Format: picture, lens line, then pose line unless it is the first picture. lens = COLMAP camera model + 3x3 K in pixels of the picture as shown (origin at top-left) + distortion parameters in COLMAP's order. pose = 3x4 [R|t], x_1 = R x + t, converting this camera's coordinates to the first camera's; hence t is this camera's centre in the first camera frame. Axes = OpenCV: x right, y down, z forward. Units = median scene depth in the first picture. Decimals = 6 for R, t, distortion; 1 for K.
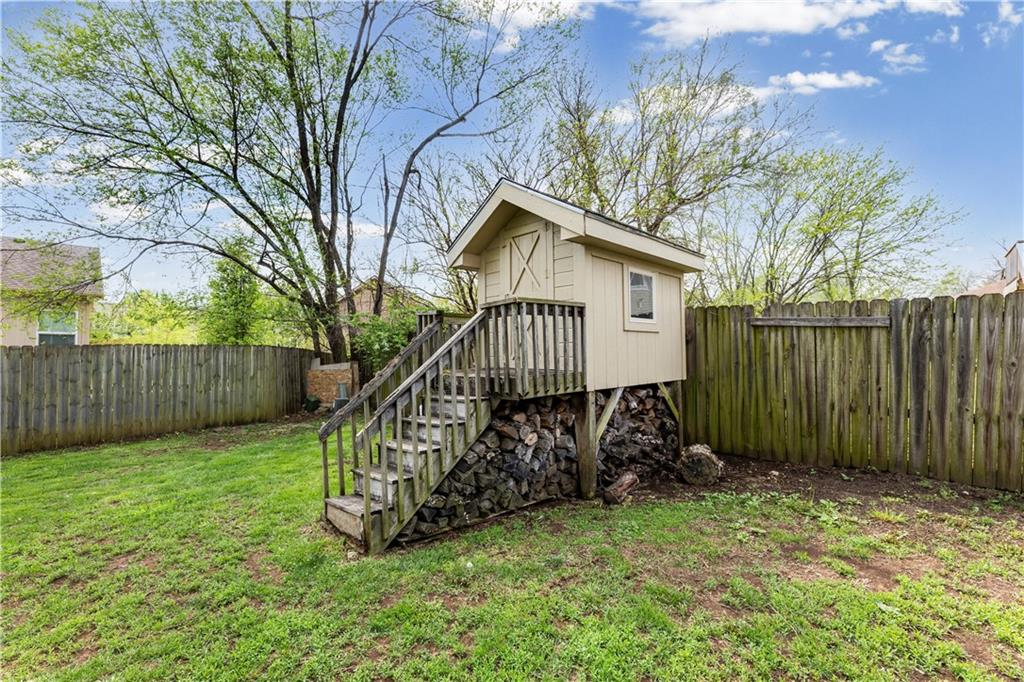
lens RADIAL K [[407.6, 0, 505.6], [0, 407.6, 348.8], [0, 0, 1]] dist [0.000515, 0.000532]
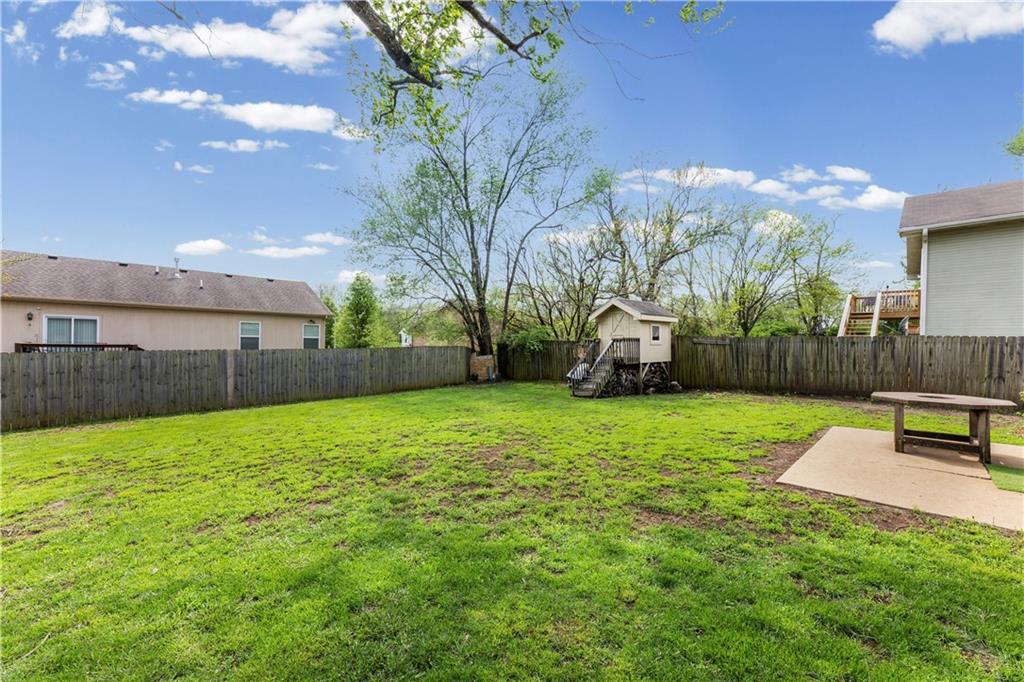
lens RADIAL K [[407.6, 0, 504.9], [0, 407.6, 348.5], [0, 0, 1]] dist [0.000515, 0.000532]
pose [[0.999992, 0.003247, -0.002286, -0.727443], [-0.003213, 0.999884, 0.014907, -0.052180], [0.002334, -0.014900, 0.999886, -1.897289]]
